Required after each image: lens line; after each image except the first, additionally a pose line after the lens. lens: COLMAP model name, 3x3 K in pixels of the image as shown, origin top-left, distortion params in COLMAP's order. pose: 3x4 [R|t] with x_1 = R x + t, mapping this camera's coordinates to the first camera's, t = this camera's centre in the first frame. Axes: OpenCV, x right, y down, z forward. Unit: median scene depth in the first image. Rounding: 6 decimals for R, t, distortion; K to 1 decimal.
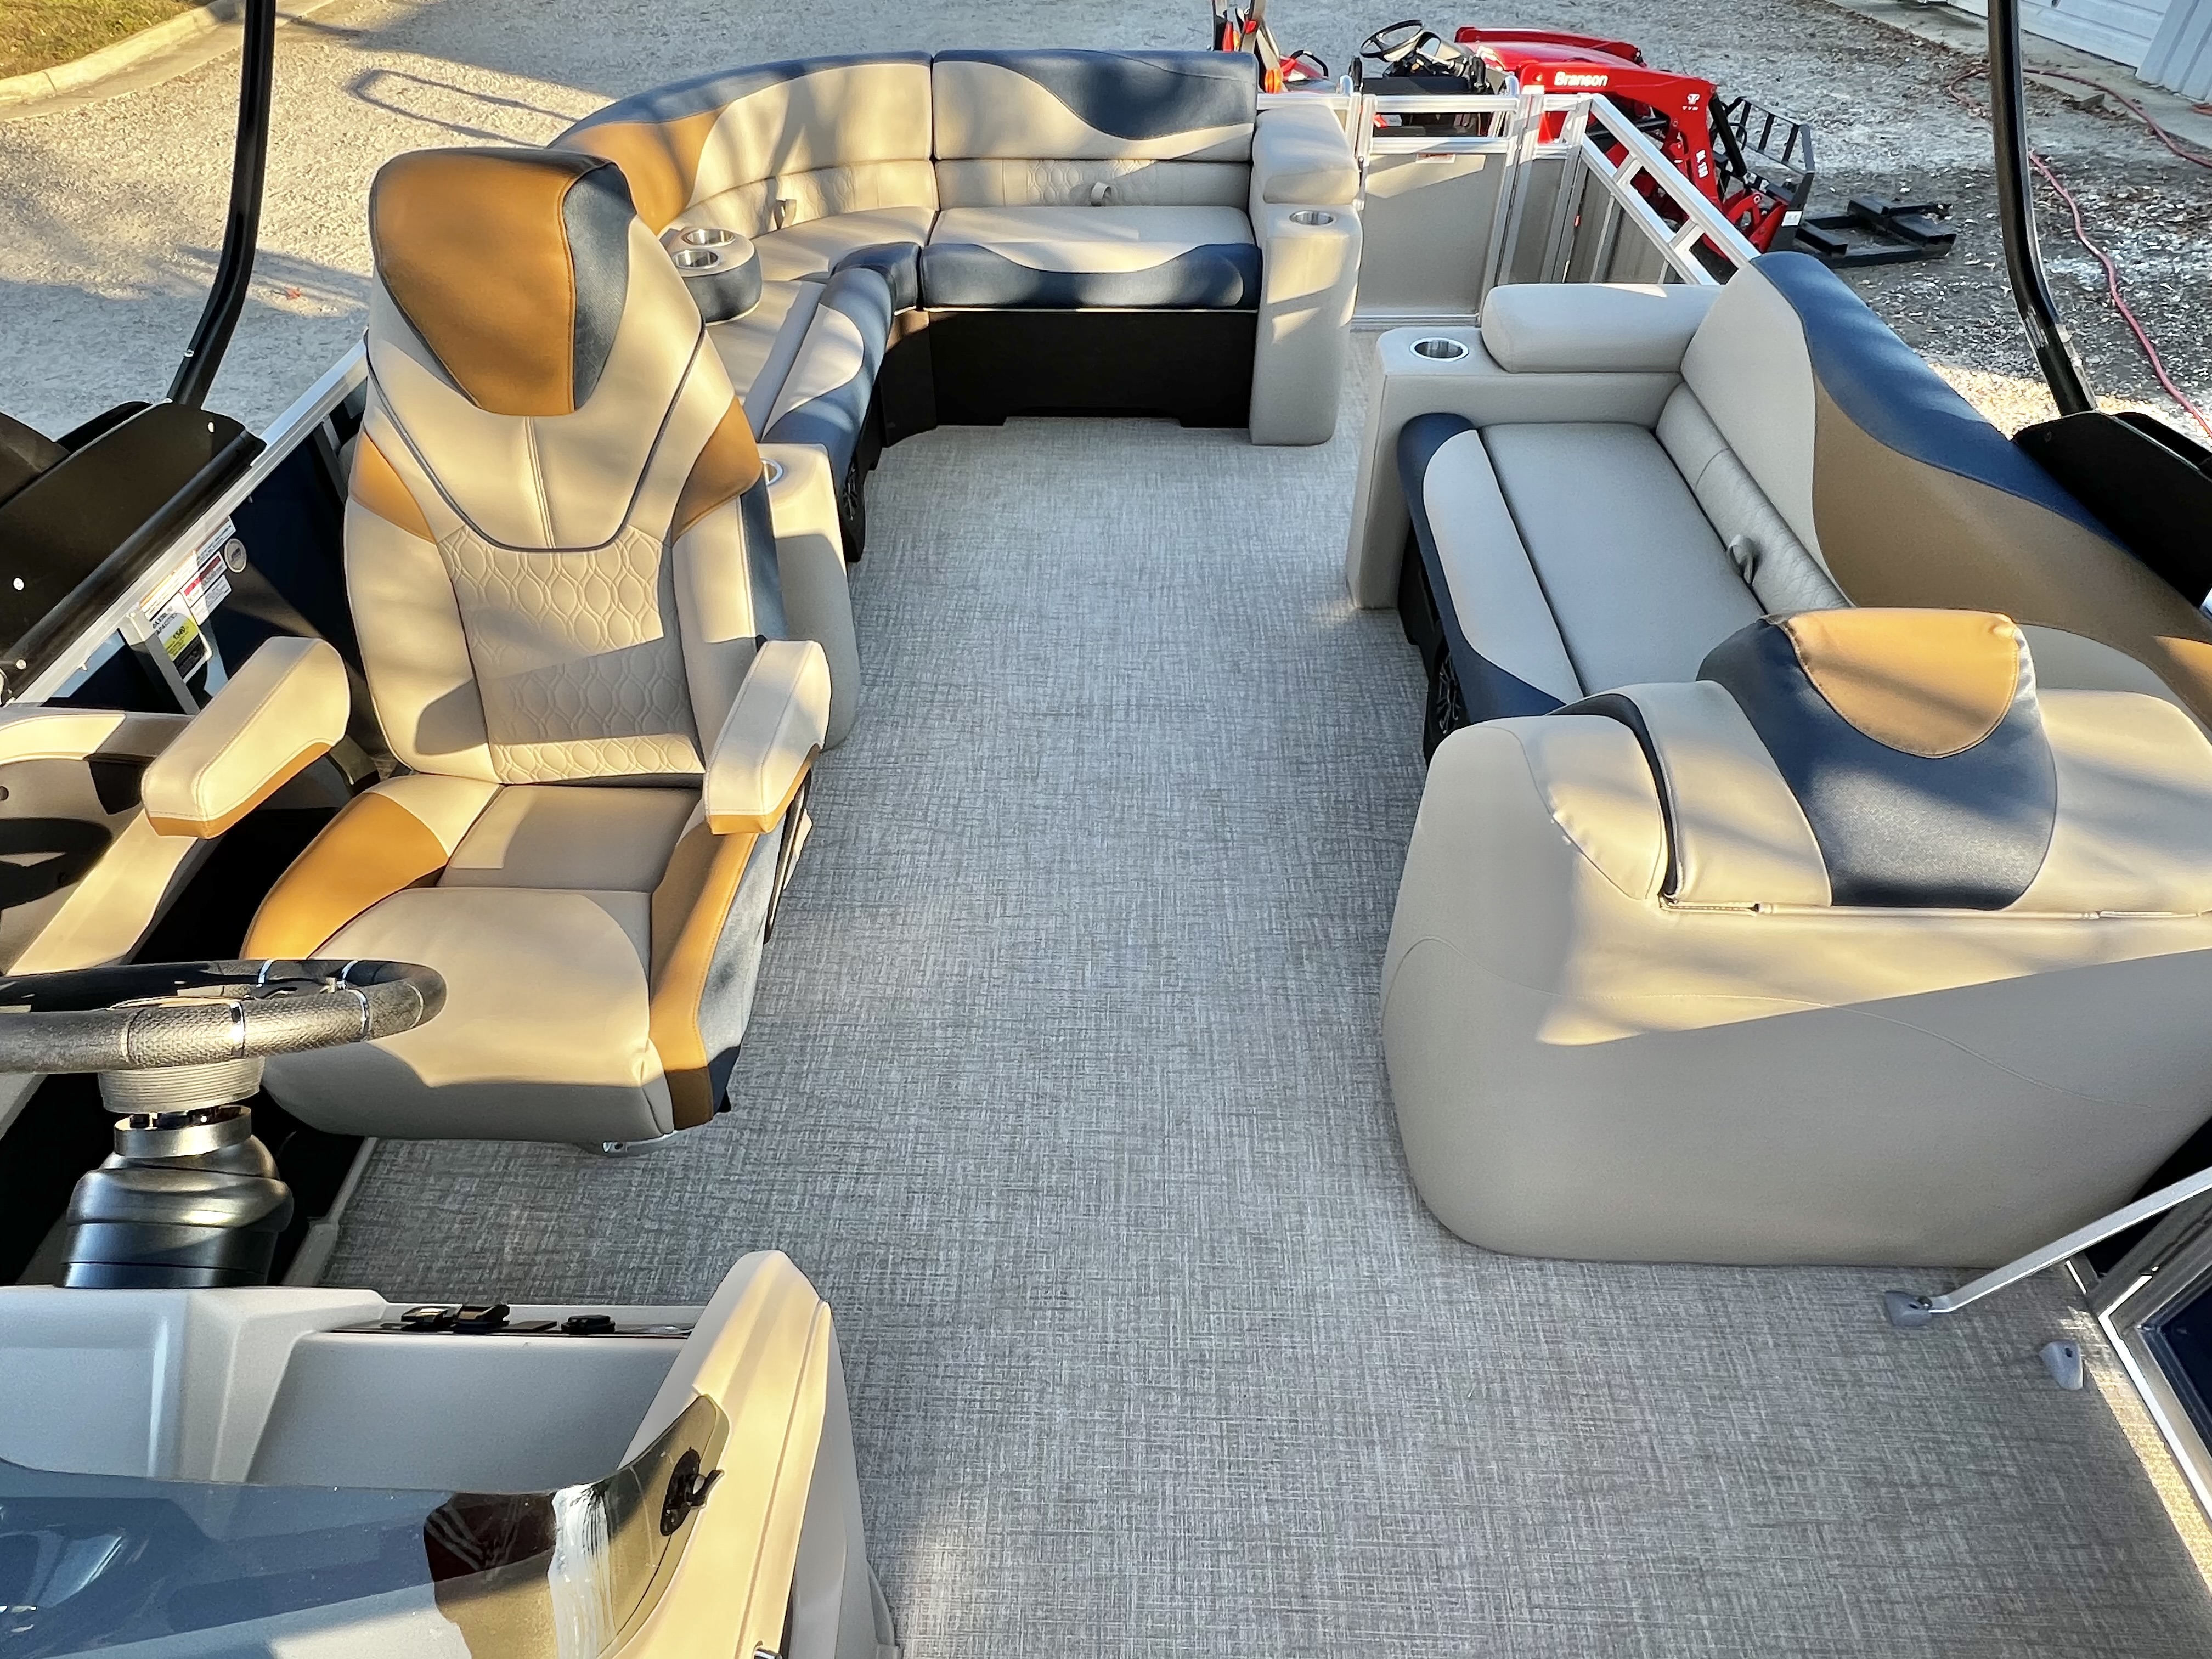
lens RADIAL K [[1315.4, 0, 1092.3], [0, 1315.4, 831.6], [0, 0, 1]] dist [-0.000972, 0.000384]
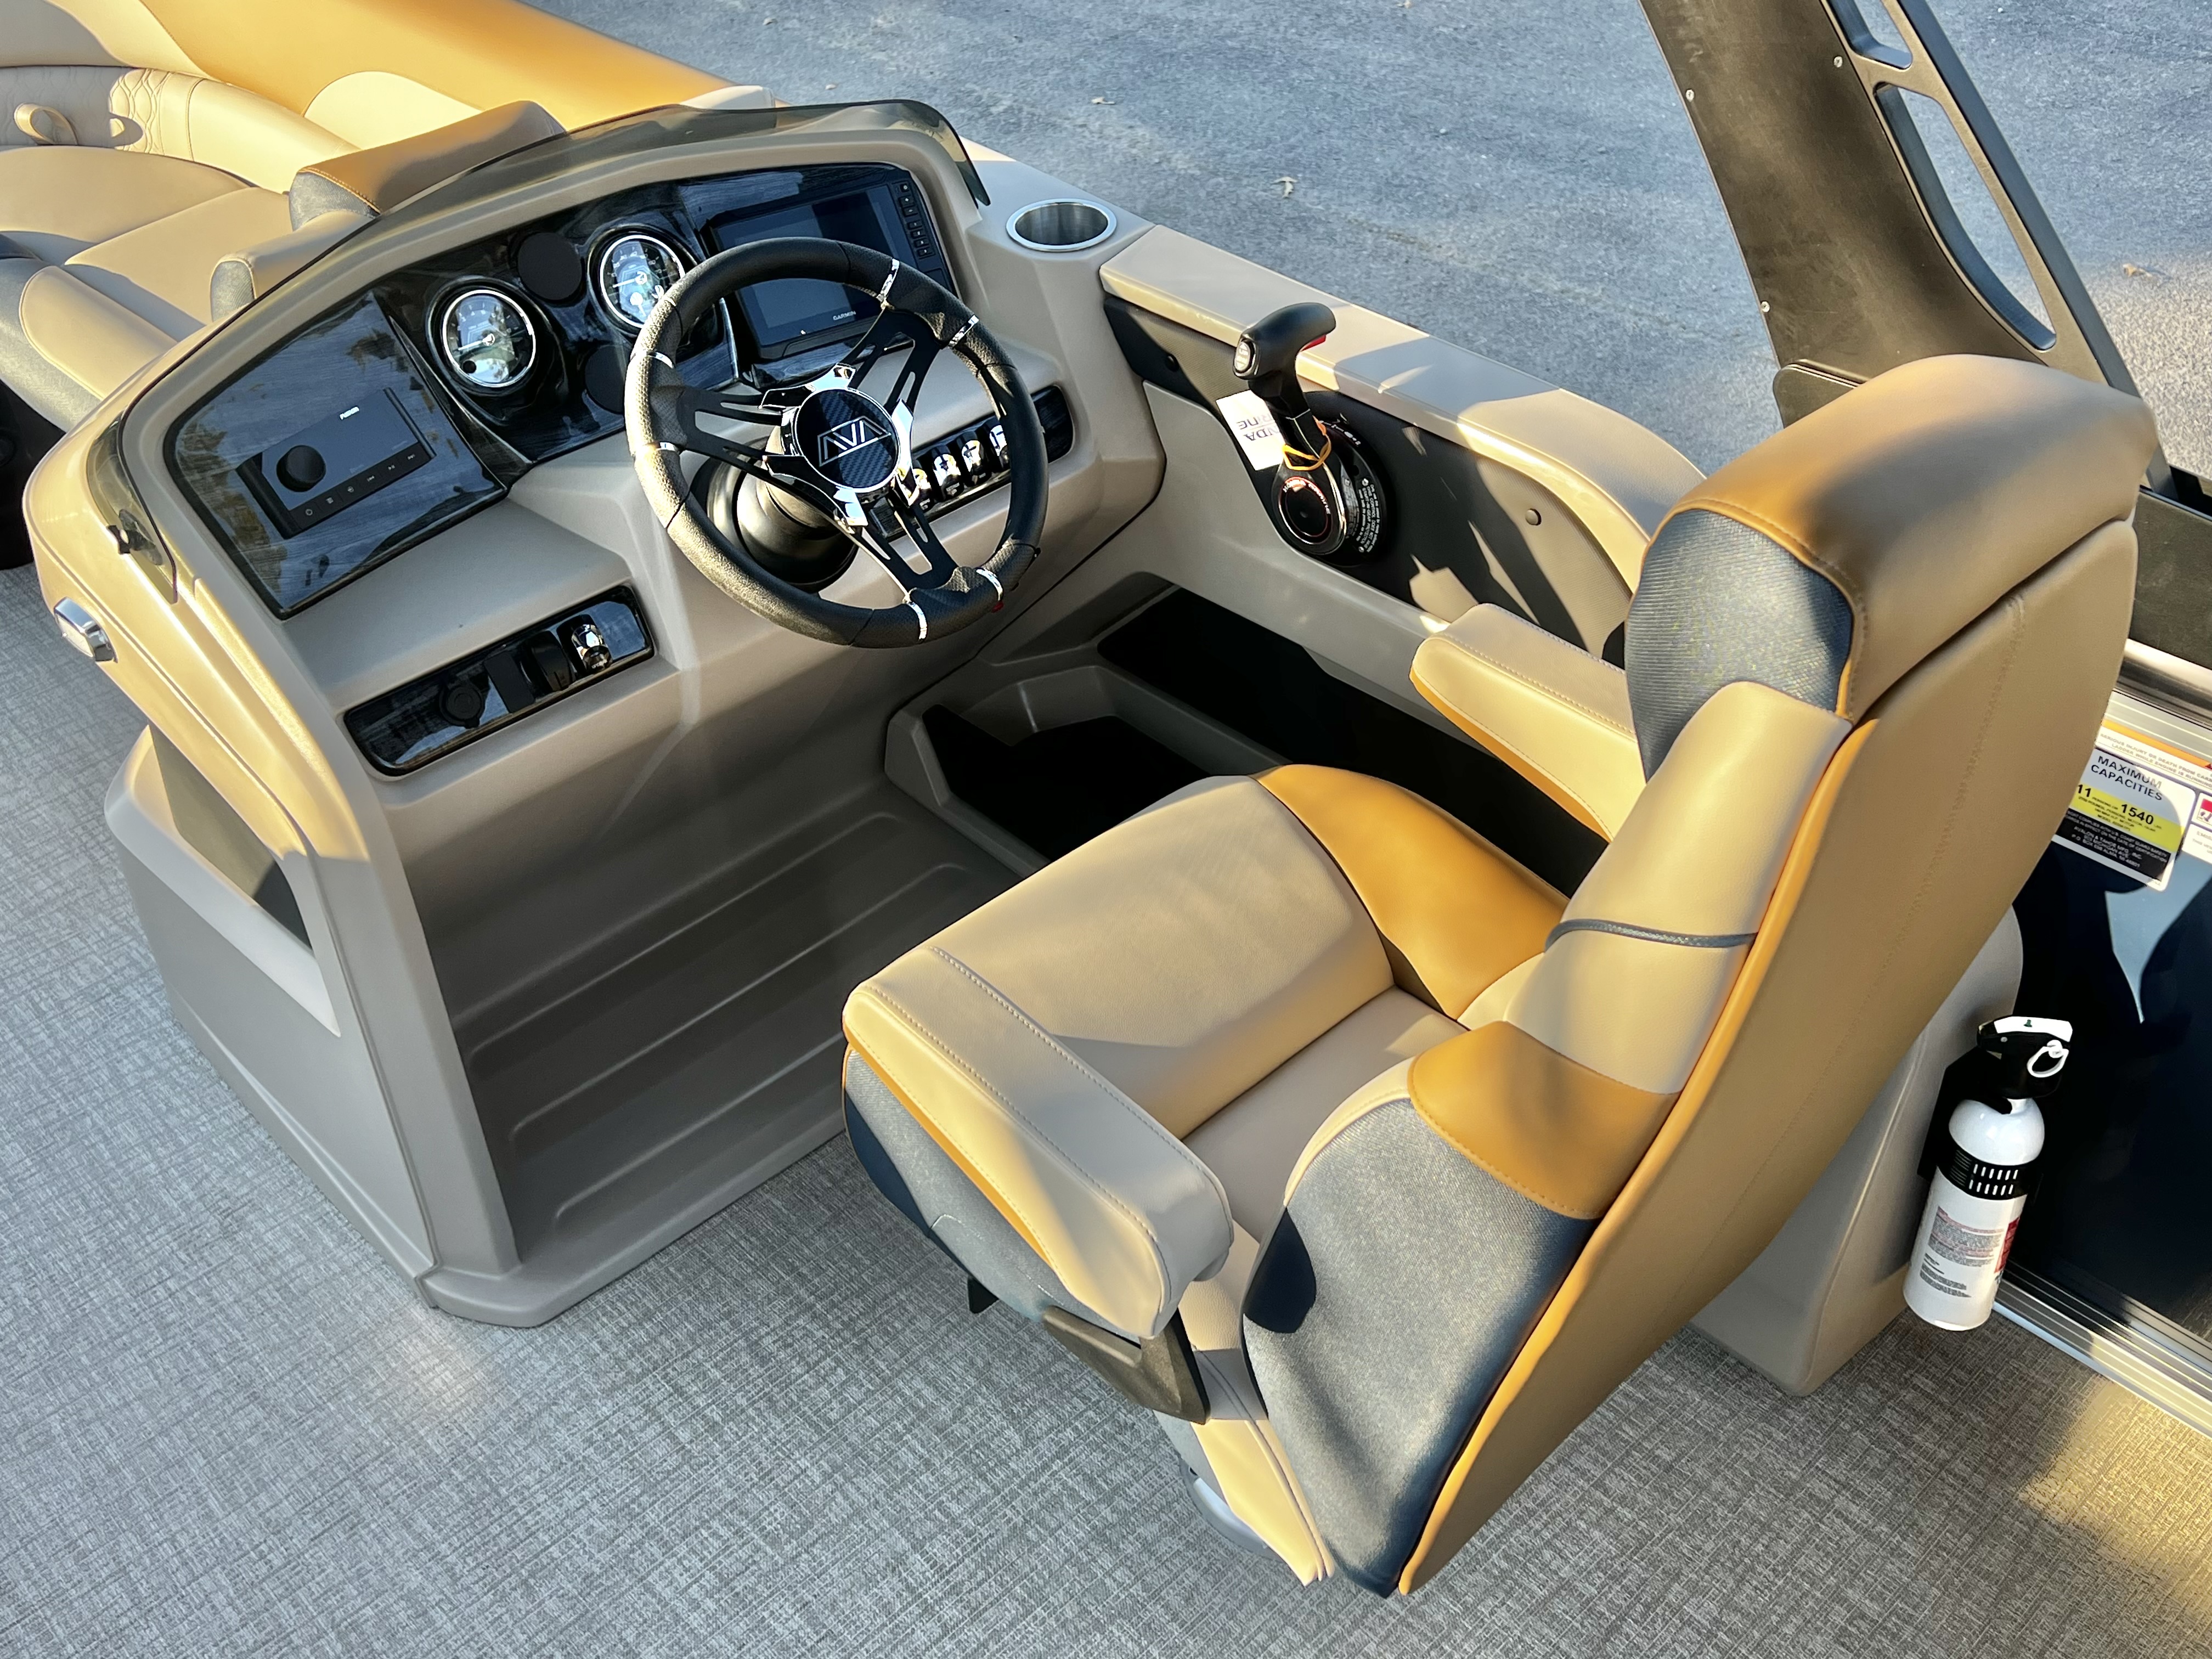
lens RADIAL K [[2202.6, 0, 1138.0], [0, 2202.6, 804.7], [0, 0, 1]] dist [0.027454, -0.009744]
pose [[-0.701476, 0.456851, -0.547010, 0.101759], [-0.459121, 0.297370, 0.837126, -0.532878], [0.545106, 0.838367, 0.001152, 0.523951]]
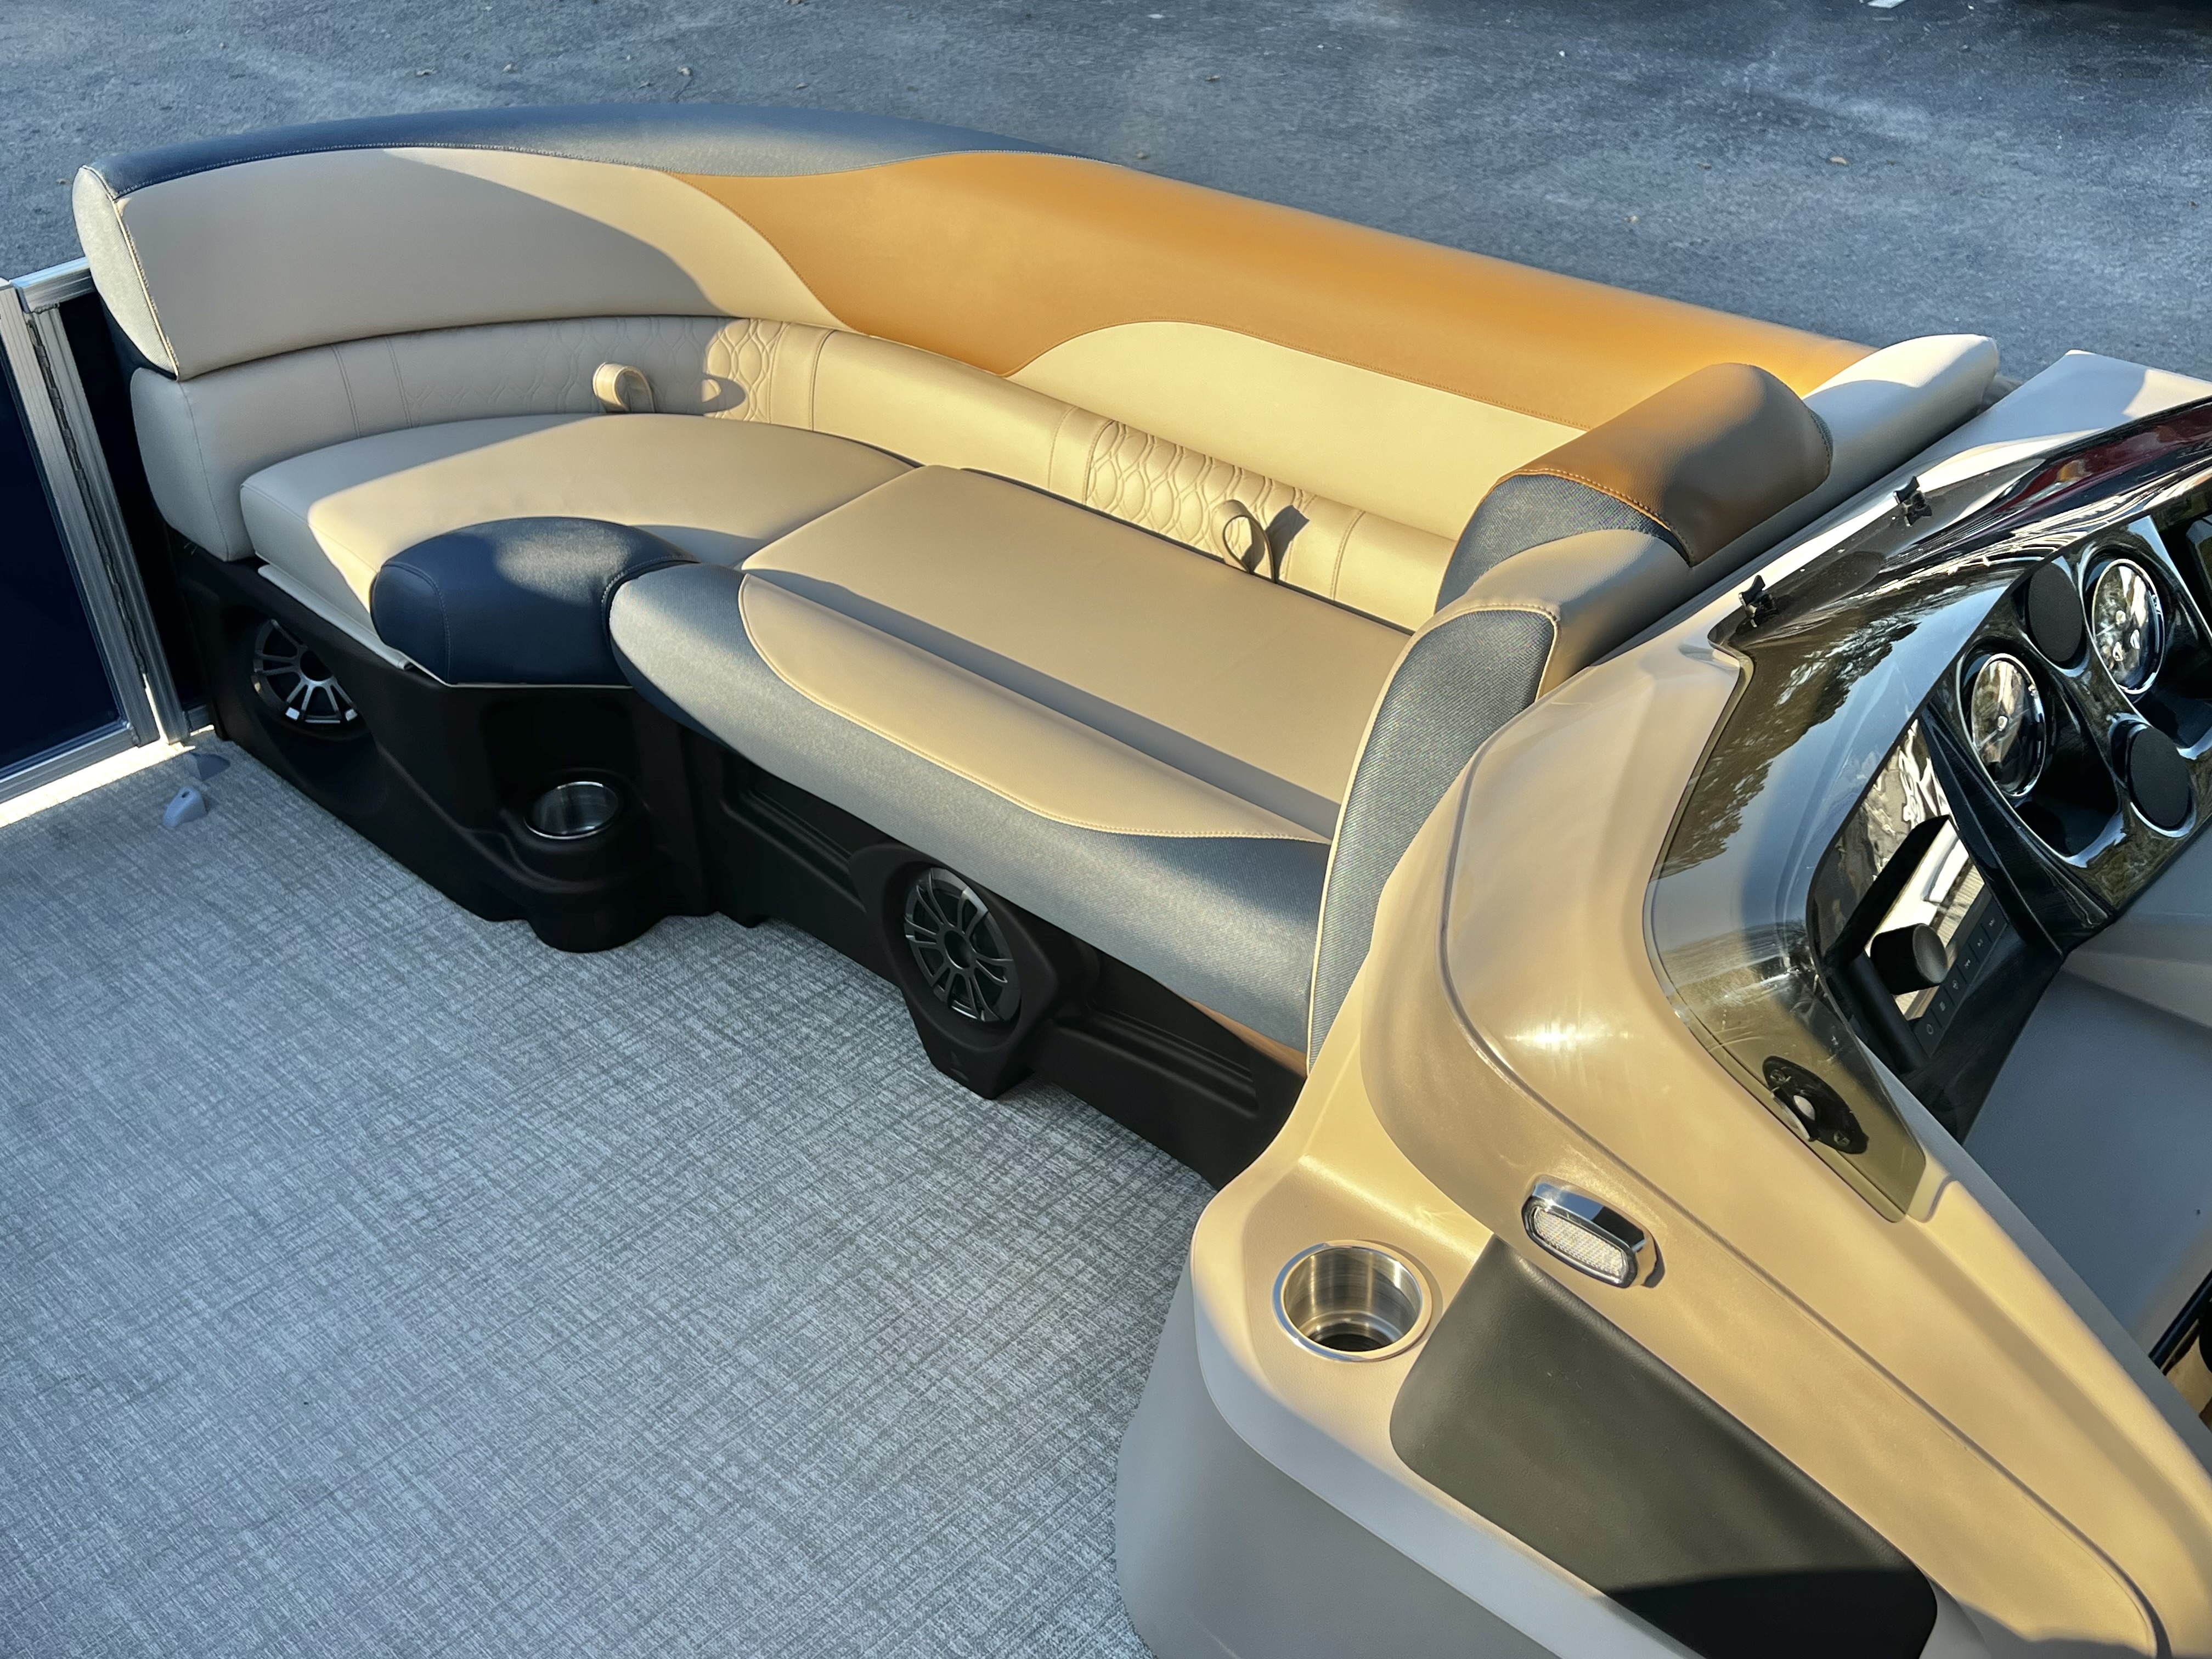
lens RADIAL K [[2226.2, 0, 1121.8], [0, 2226.2, 805.4], [0, 0, 1]] dist [0.025699, 0.013264]
pose [[-0.674813, 0.419549, -0.607129, 0.216693], [-0.473760, 0.384503, 0.792281, -0.135856], [0.565843, 0.822275, -0.060702, 0.200390]]
